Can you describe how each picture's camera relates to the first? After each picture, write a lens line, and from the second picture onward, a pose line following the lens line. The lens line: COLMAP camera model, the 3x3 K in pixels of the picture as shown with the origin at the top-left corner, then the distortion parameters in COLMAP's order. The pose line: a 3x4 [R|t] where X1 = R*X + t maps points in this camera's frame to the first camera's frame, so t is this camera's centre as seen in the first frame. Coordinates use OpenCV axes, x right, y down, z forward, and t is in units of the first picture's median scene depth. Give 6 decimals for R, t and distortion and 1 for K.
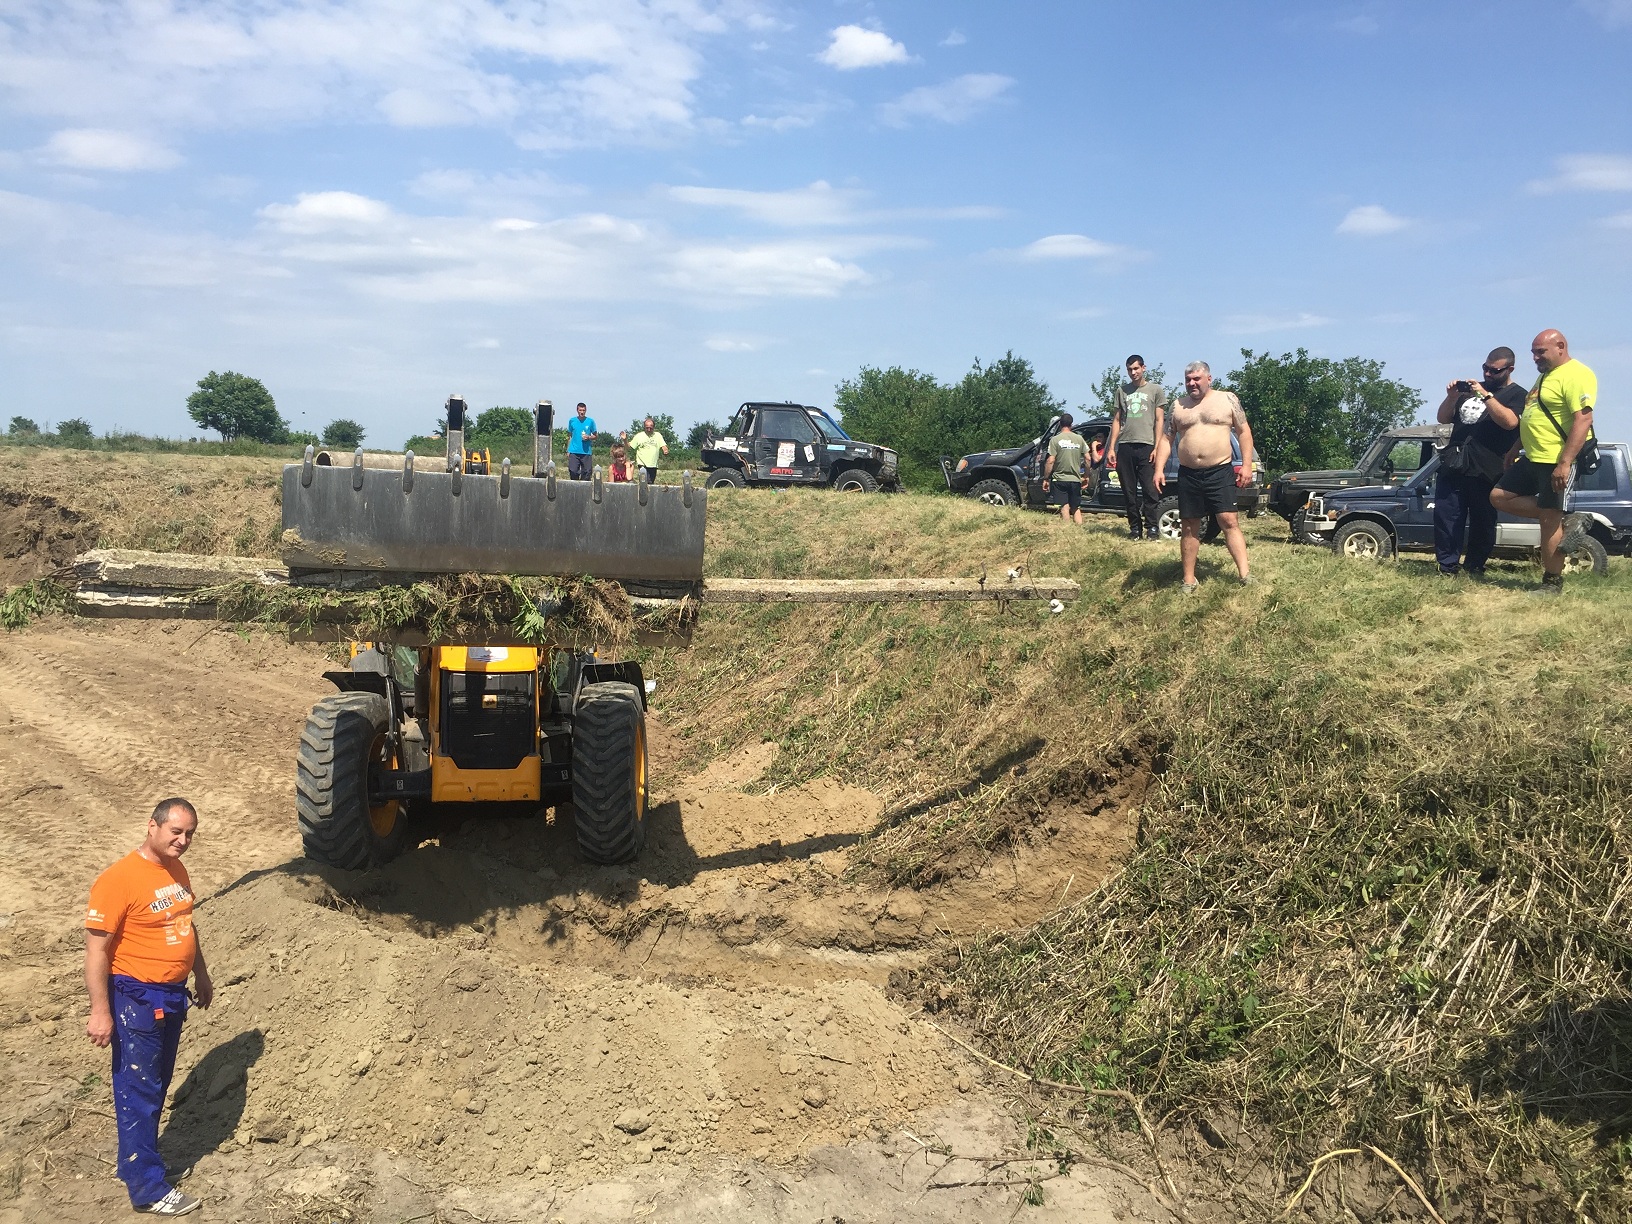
lens RADIAL K [[1369.0, 0, 816.0], [0, 1369.0, 610.2], [0, 0, 1]] dist [0.052005, 0.003027]
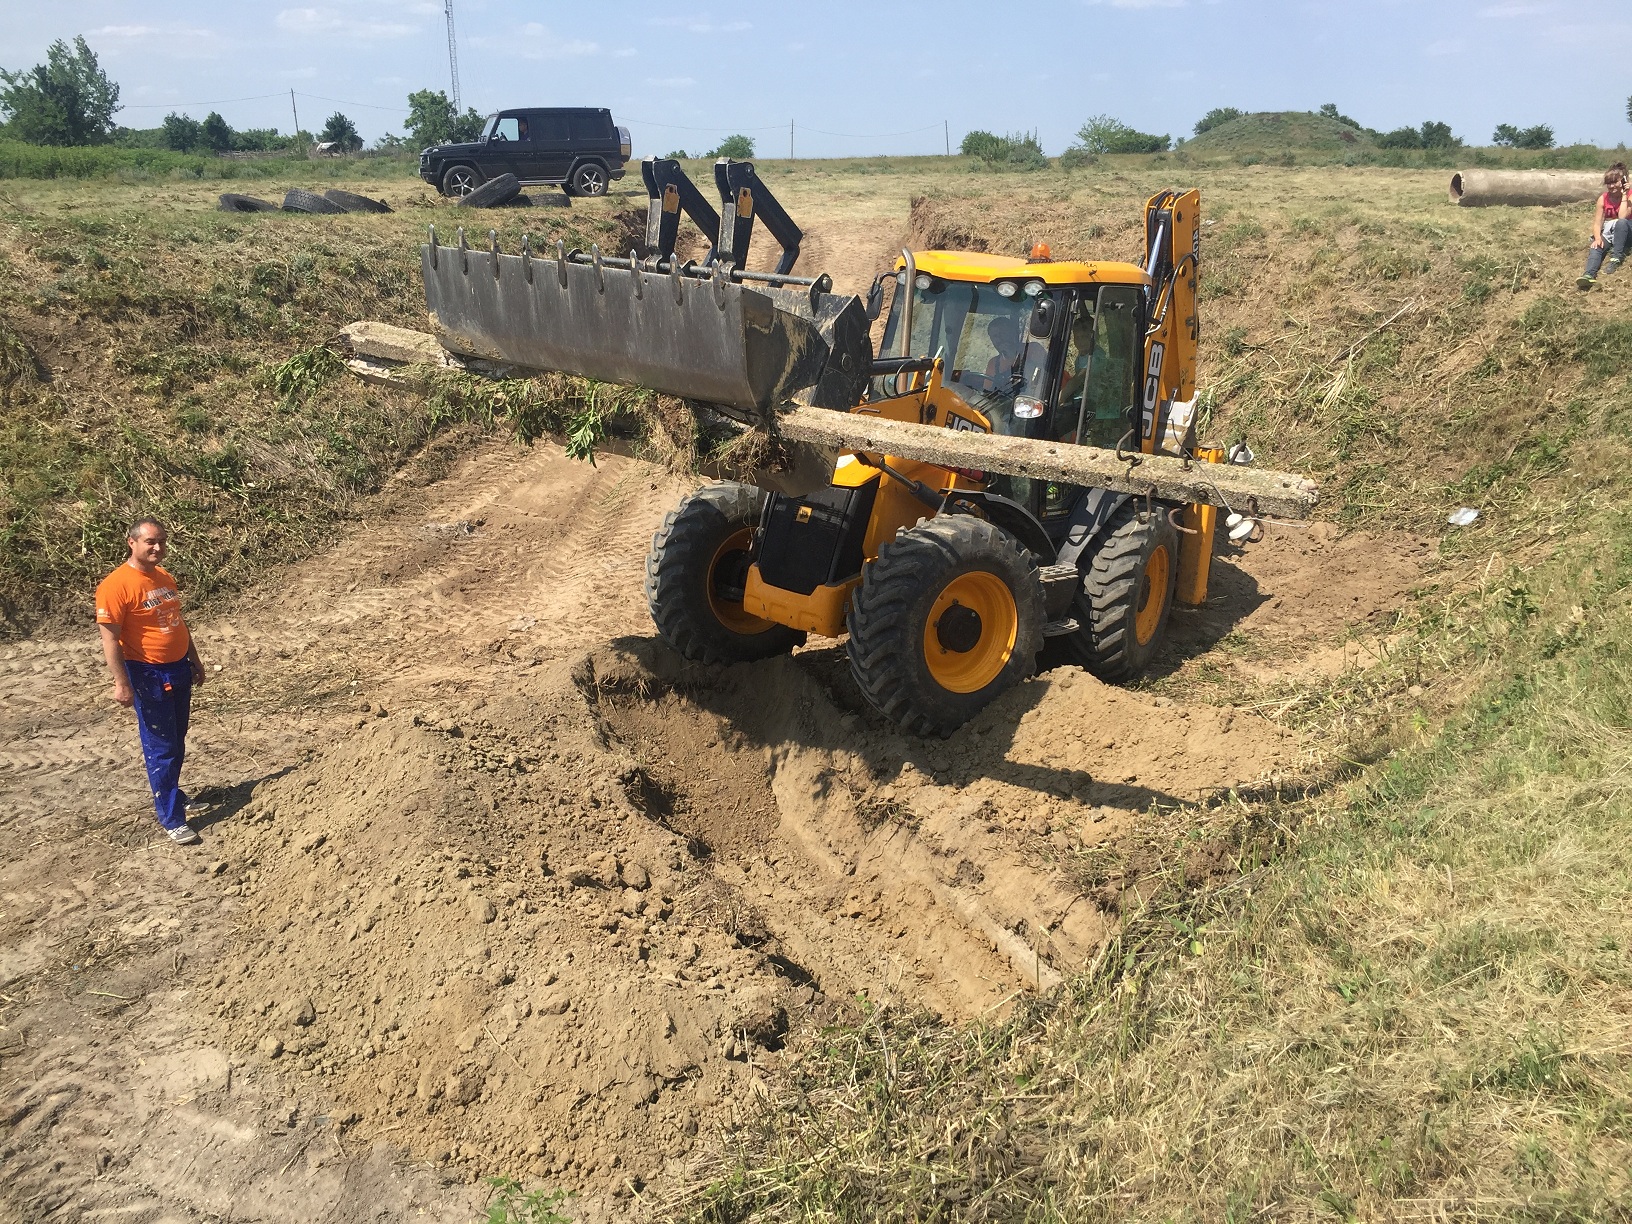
lens RADIAL K [[1369.0, 0, 816.3], [0, 1369.0, 614.9], [0, 0, 1]] dist [0.052005, 0.003027]
pose [[0.560528, 0.231945, -0.794991, 0.475438], [-0.061956, 0.969031, 0.239039, -0.080404], [0.825815, -0.084733, 0.557540, 0.520023]]
